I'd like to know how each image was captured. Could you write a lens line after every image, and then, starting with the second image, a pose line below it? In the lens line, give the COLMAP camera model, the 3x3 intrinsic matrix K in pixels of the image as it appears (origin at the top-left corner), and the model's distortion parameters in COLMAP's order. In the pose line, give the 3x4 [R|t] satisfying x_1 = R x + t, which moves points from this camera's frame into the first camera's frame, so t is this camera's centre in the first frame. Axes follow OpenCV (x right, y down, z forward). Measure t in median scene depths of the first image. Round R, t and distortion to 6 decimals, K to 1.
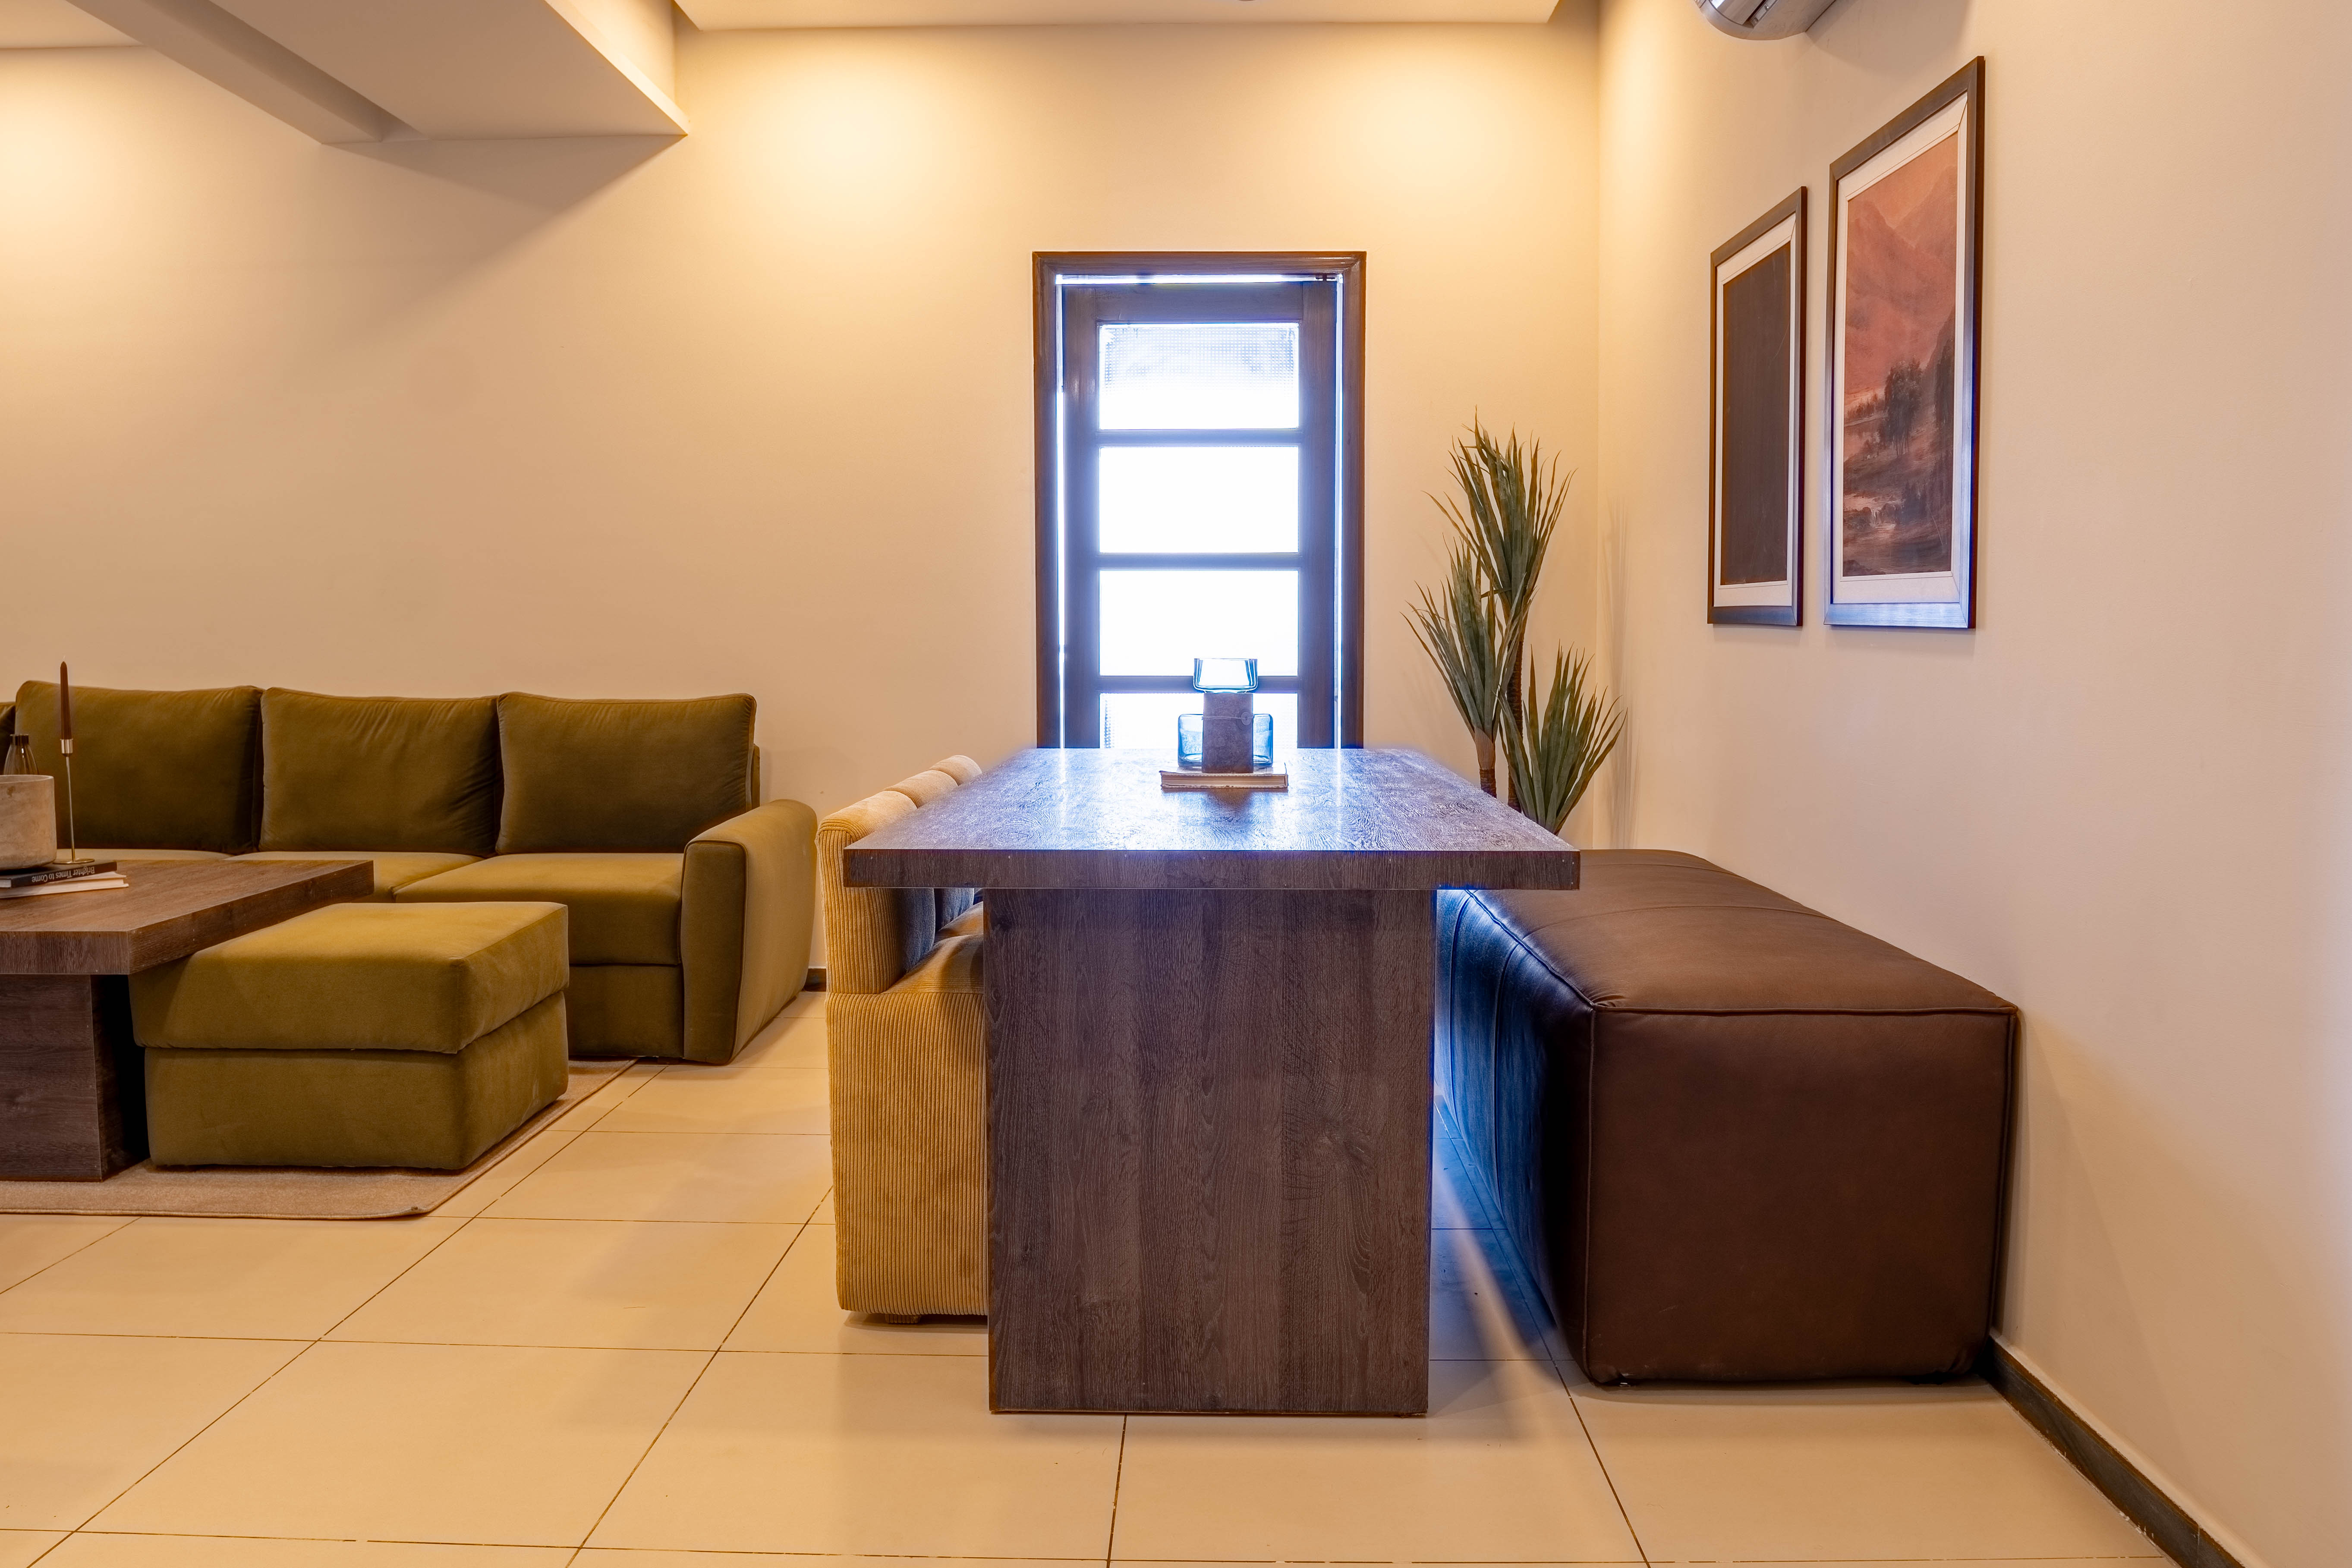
lens RADIAL K [[1894.6, 0, 1176.0], [0, 1894.6, 784.0], [0, 0, 1]] dist [-0.080582, 0.011594]
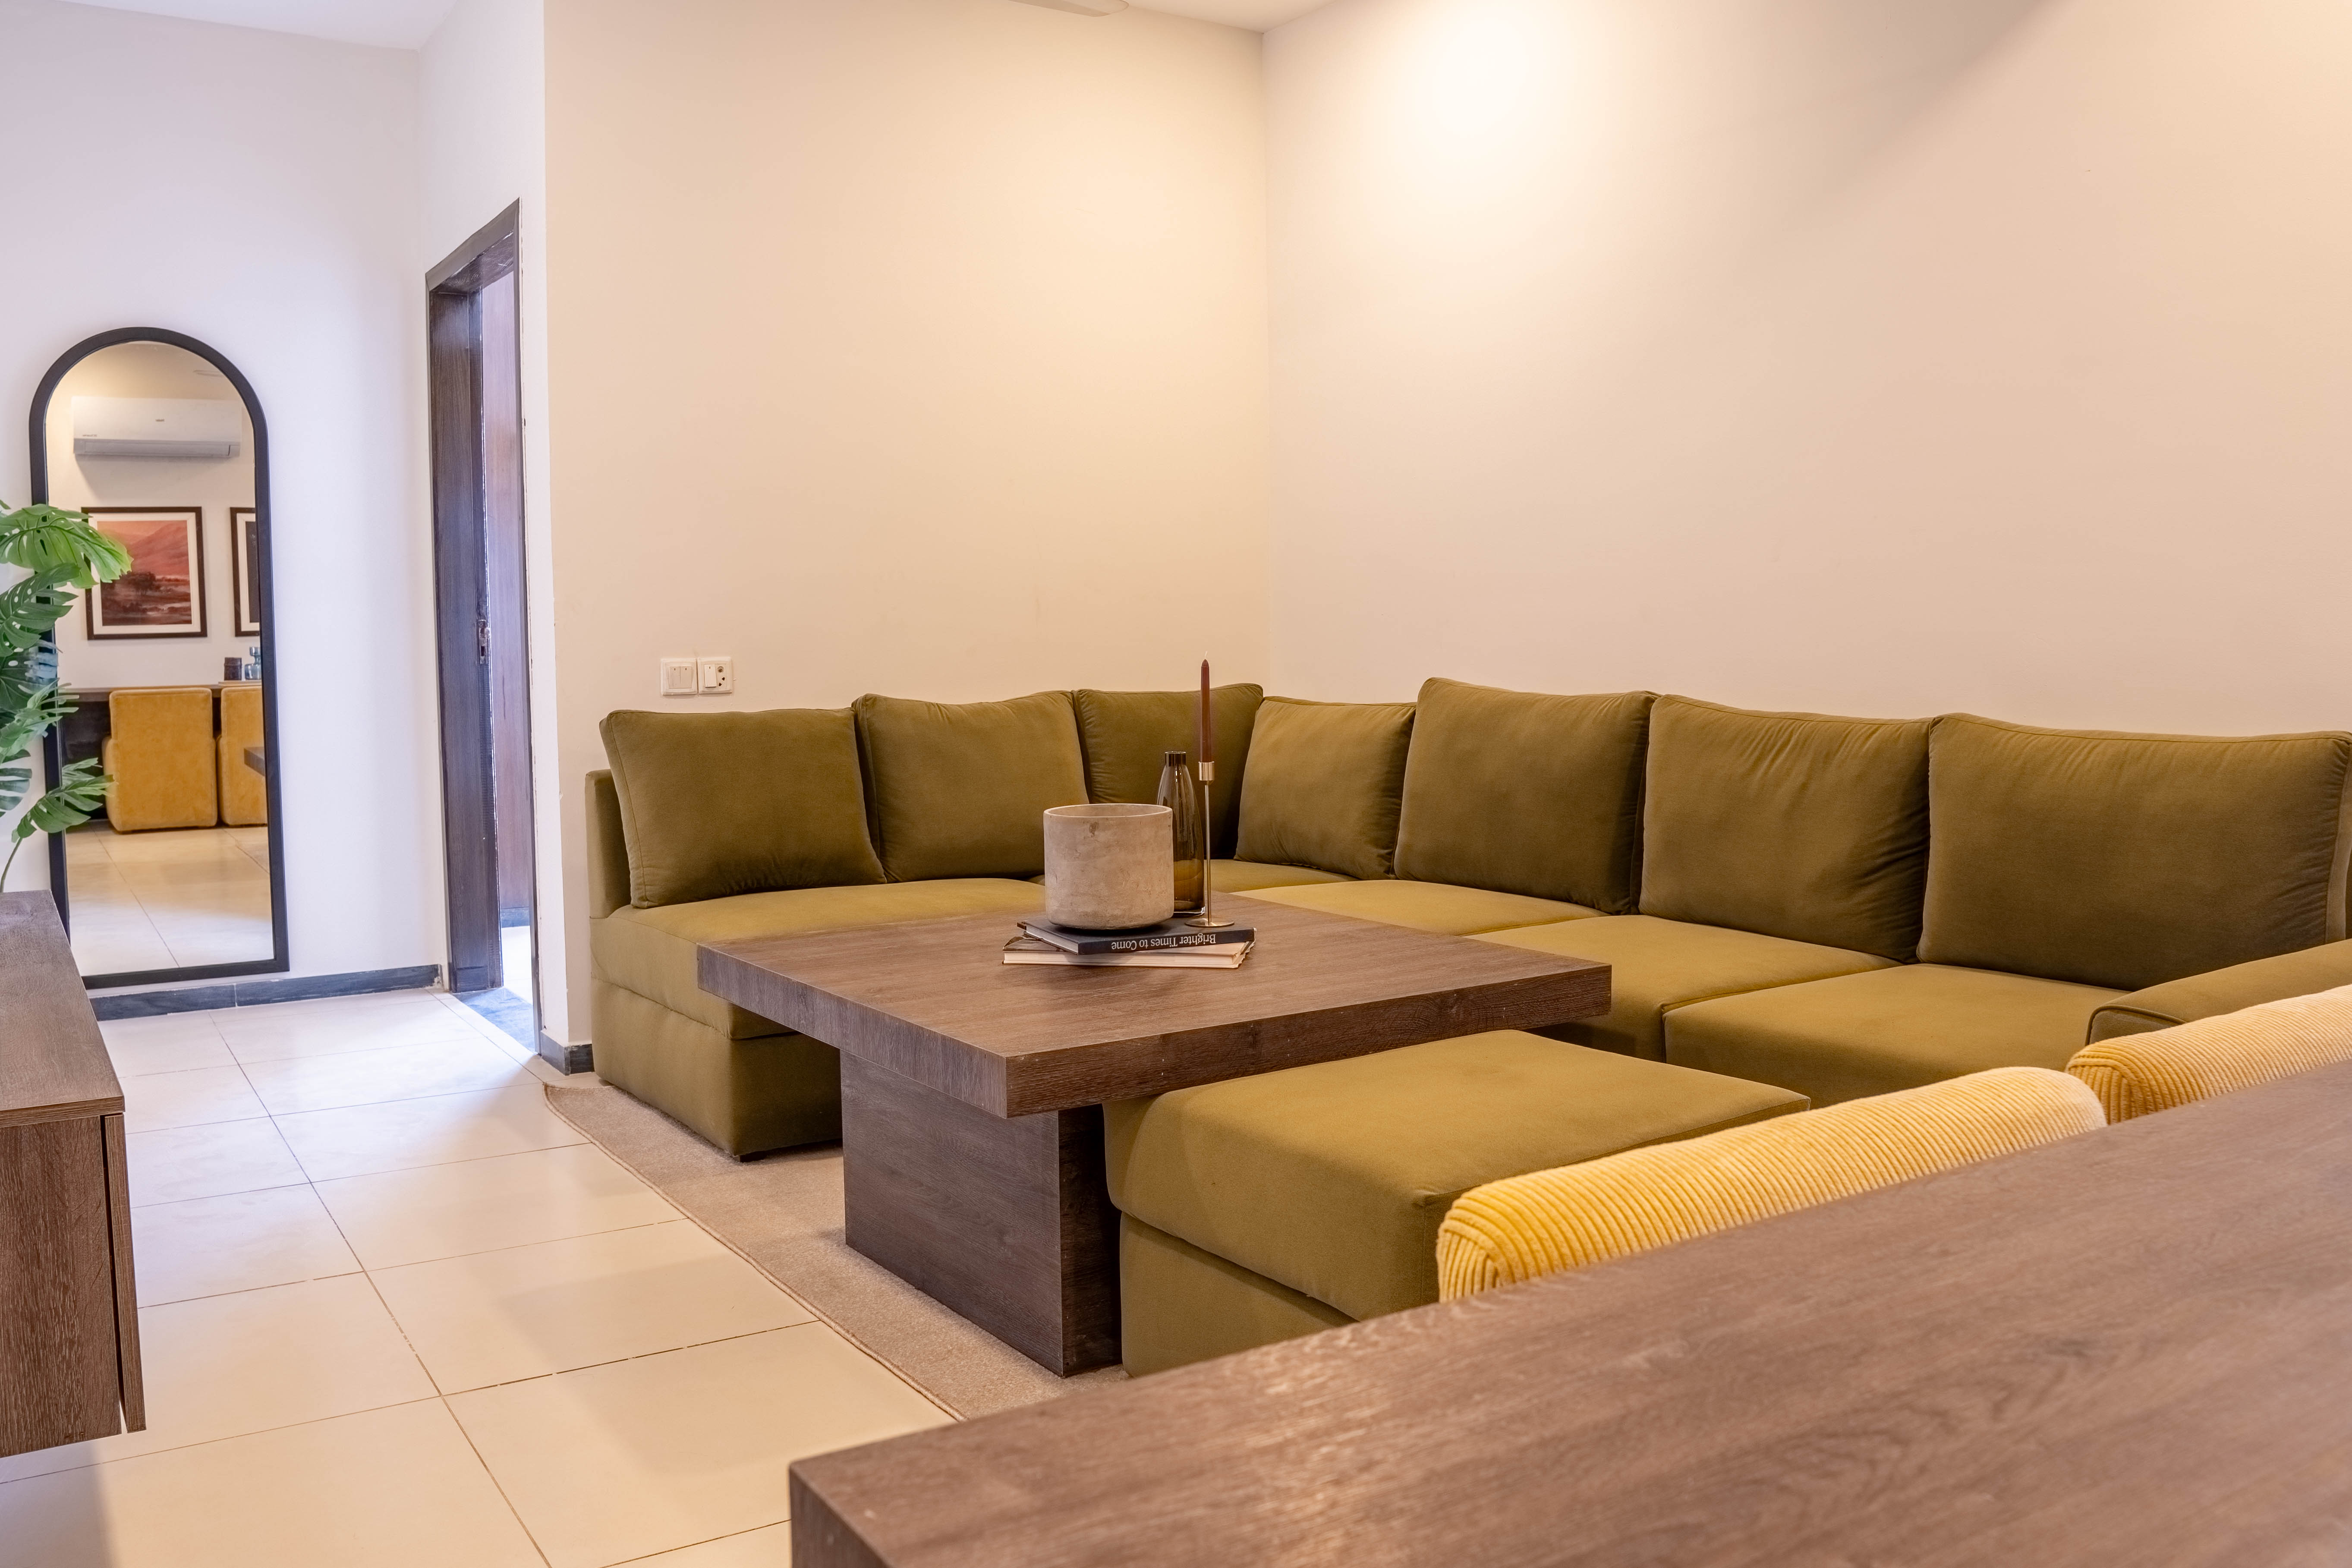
lens RADIAL K [[1894.6, 0, 1176.0], [0, 1894.6, 784.0], [0, 0, 1]] dist [-0.080582, 0.011594]
pose [[0.556952, 0.063653, -0.828102, 0.028454], [-0.057804, 0.997612, 0.037806, -0.033910], [0.828531, 0.026812, 0.559301, 0.426354]]
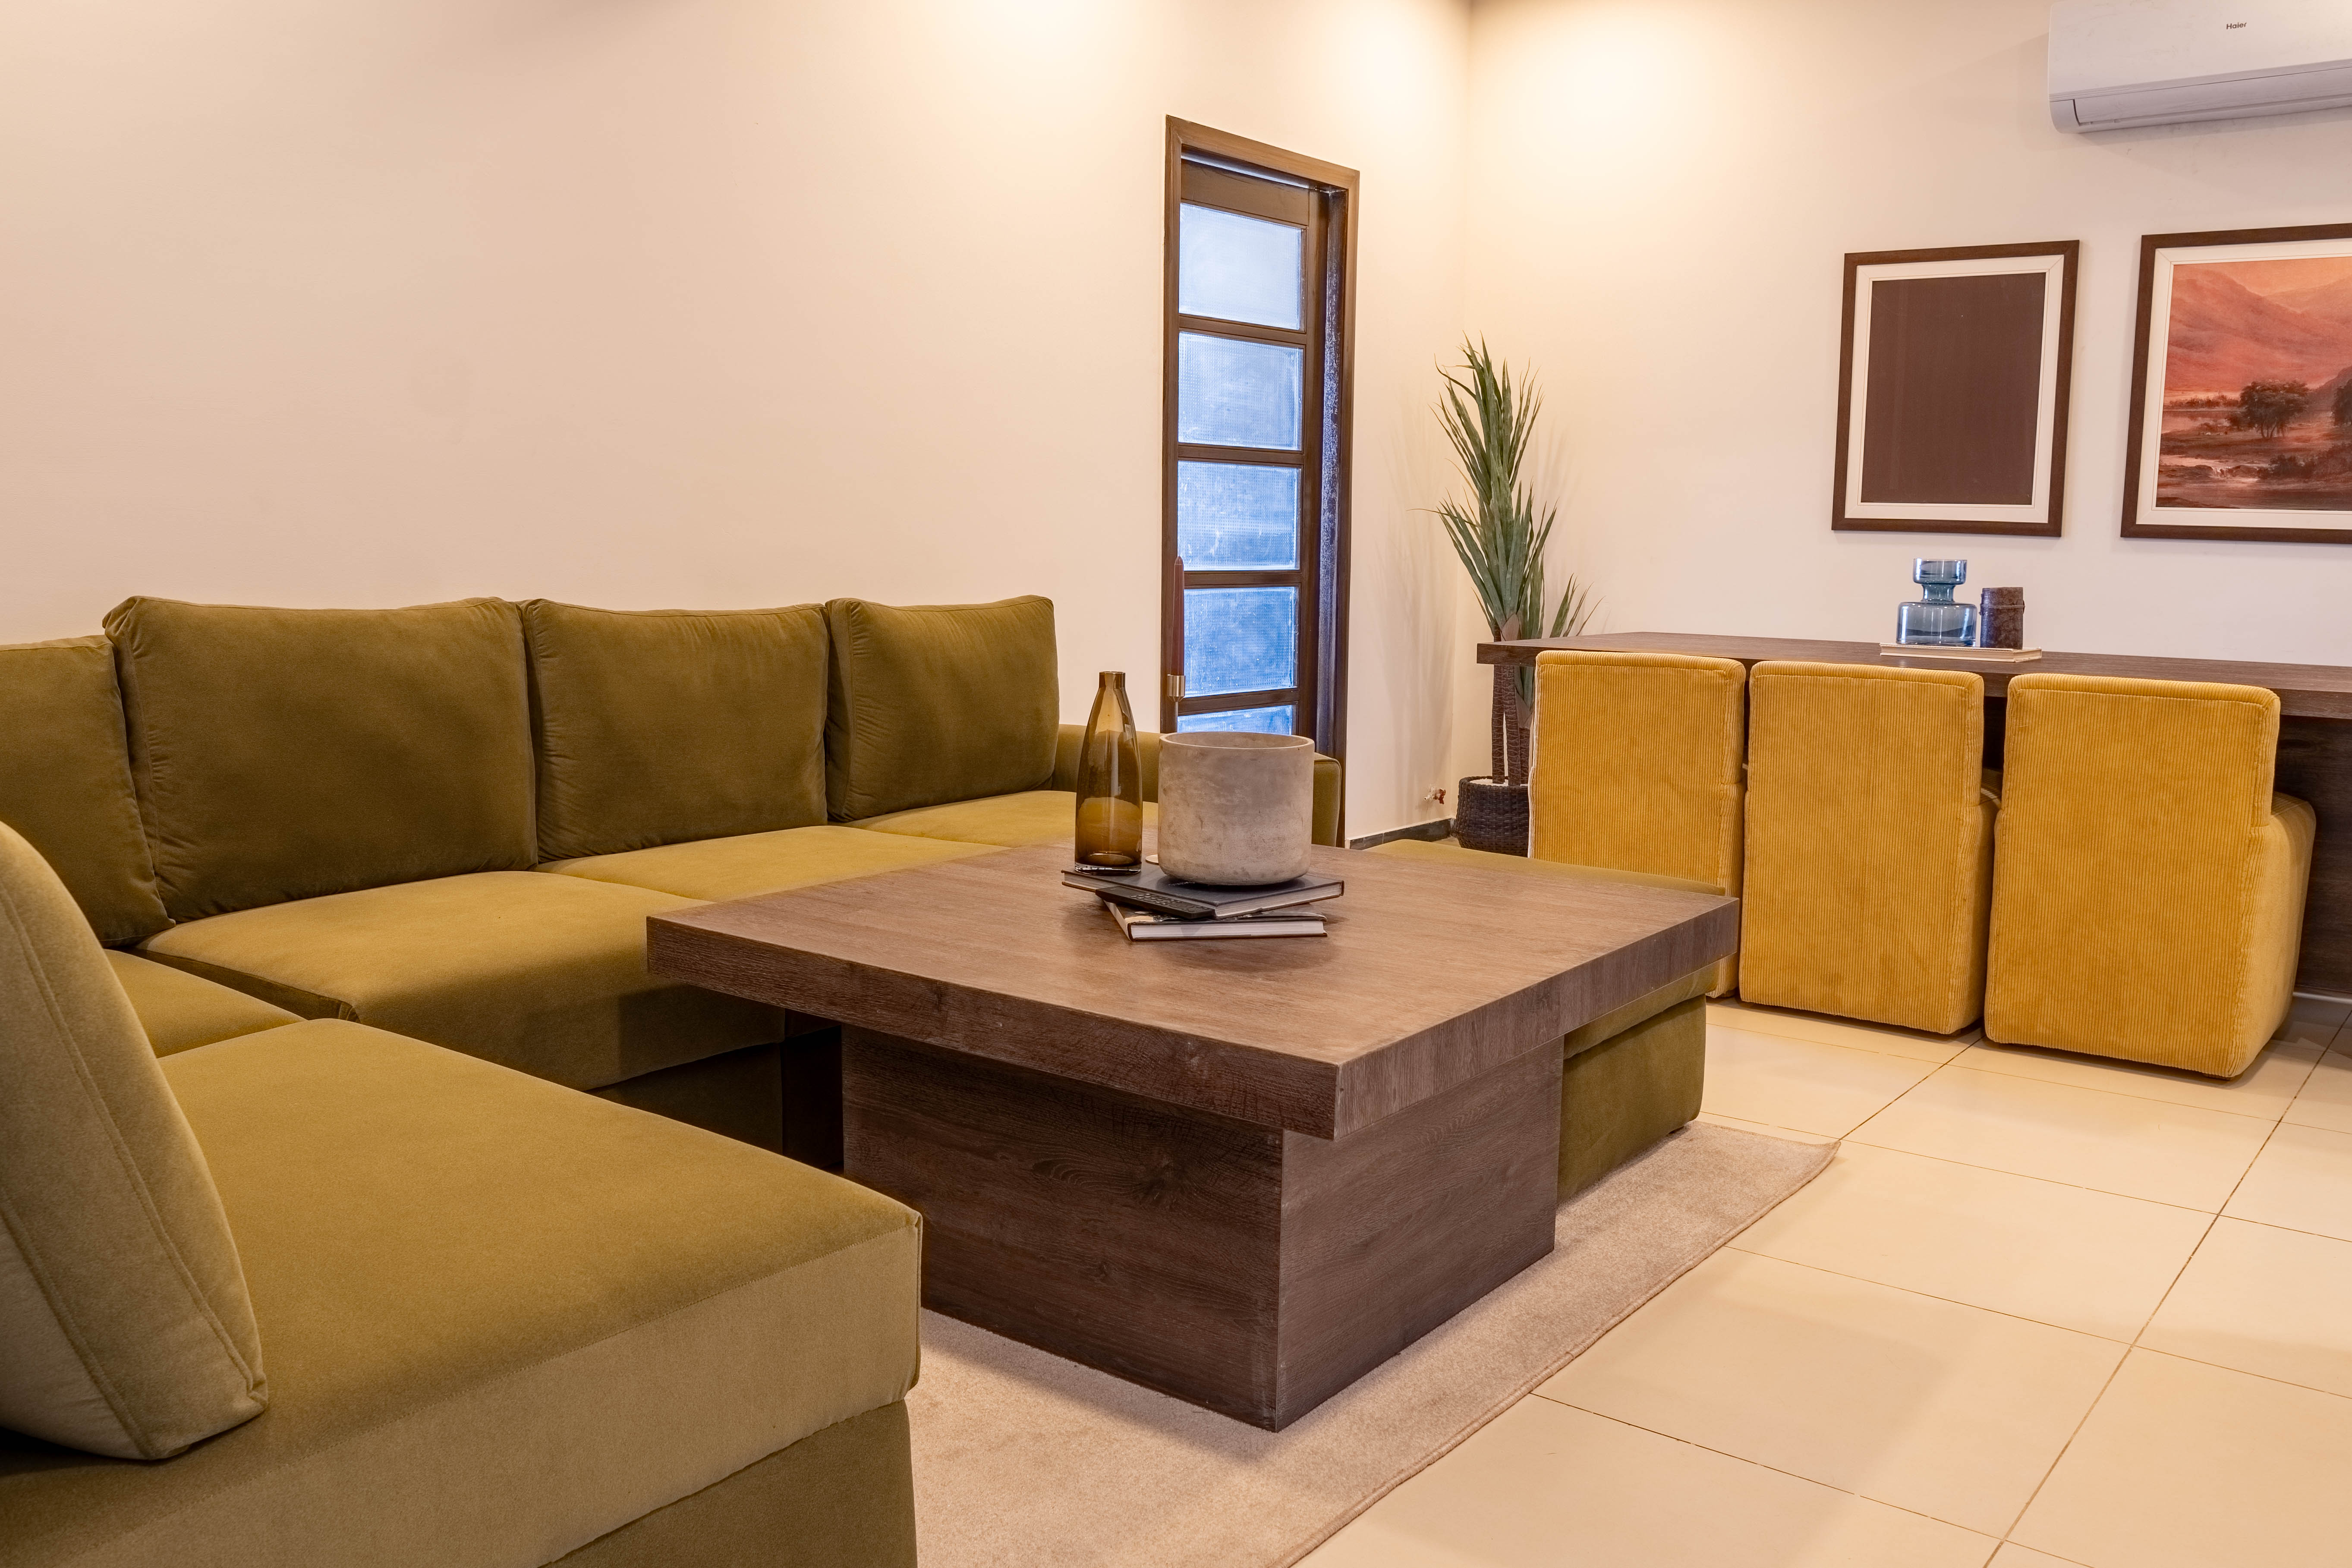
lens RADIAL K [[1894.6, 0, 1176.0], [0, 1894.6, 784.0], [0, 0, 1]] dist [-0.080582, 0.011594]
pose [[0.604836, -0.093743, 0.790813, -0.870825], [0.051338, 0.995572, 0.078750, -0.028472], [-0.794694, -0.007032, 0.606970, 0.452575]]
